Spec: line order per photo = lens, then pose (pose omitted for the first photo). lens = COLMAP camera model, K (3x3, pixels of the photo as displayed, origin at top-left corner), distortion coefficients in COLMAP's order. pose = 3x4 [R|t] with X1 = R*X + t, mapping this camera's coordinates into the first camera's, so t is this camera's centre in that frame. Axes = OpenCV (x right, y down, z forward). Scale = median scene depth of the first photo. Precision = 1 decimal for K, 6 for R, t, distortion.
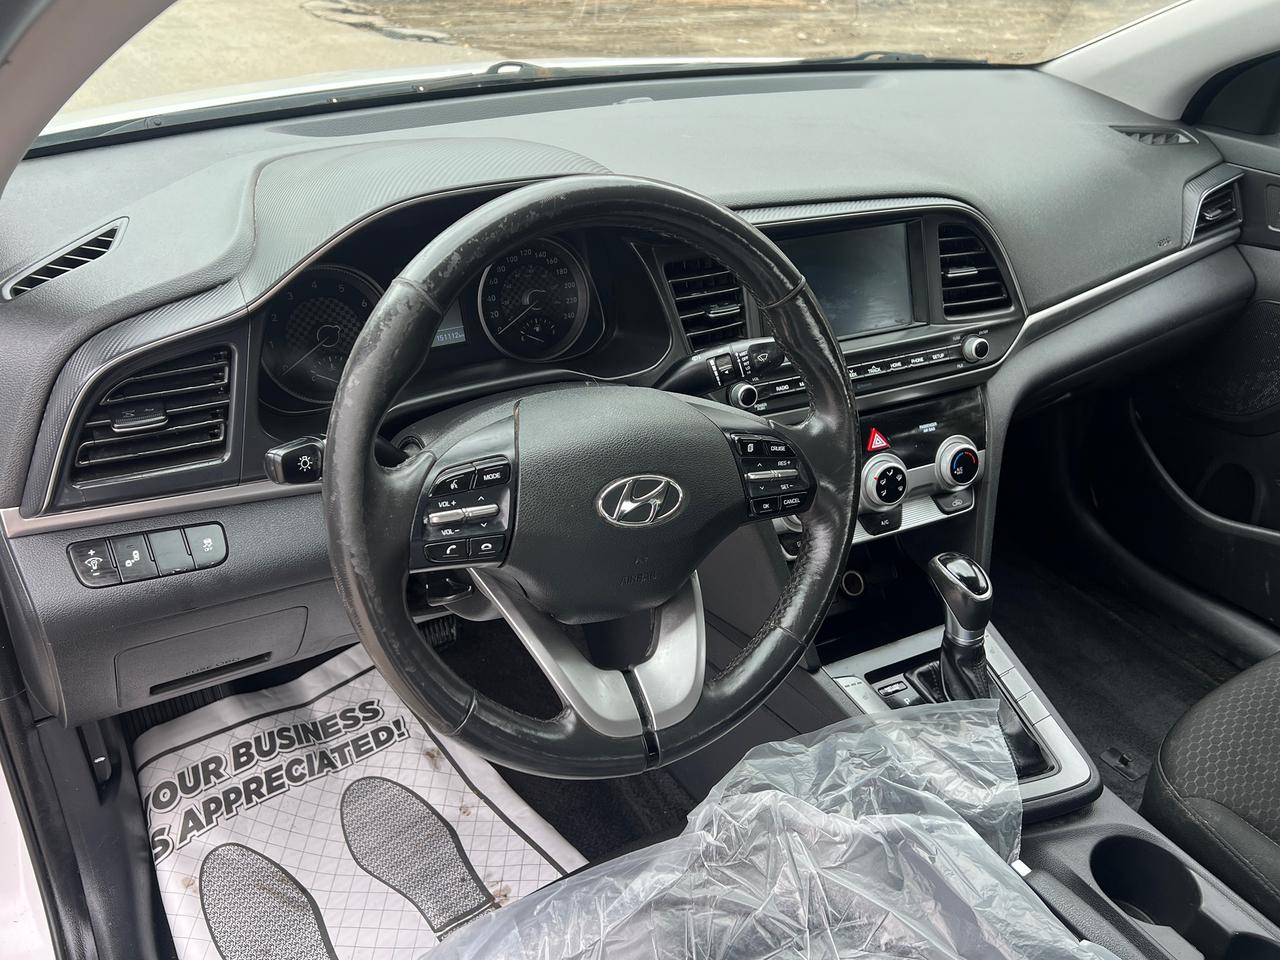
lens RADIAL K [[1052.8, 0, 641.5], [0, 1052.8, 462.5], [0, 0, 1]] dist [0.083299, -0.145949]
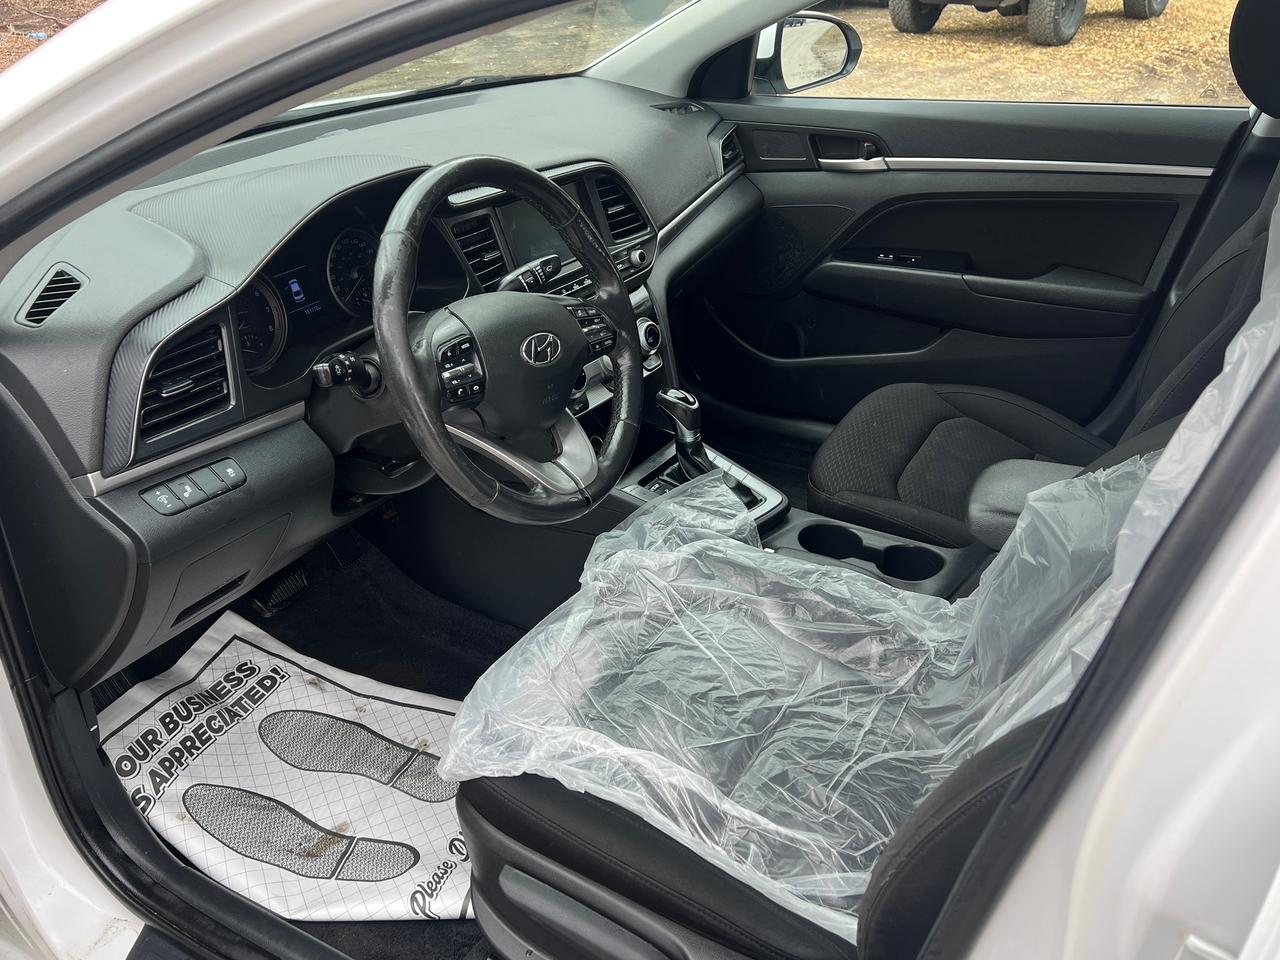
lens RADIAL K [[1052.8, 0, 641.5], [0, 1052.8, 462.5], [0, 0, 1]] dist [0.083299, -0.145949]
pose [[0.873194, -0.269926, 0.405798, -0.364945], [0.281675, 0.958983, 0.031783, 0.124944], [-0.397733, 0.086550, 0.913410, -0.340686]]
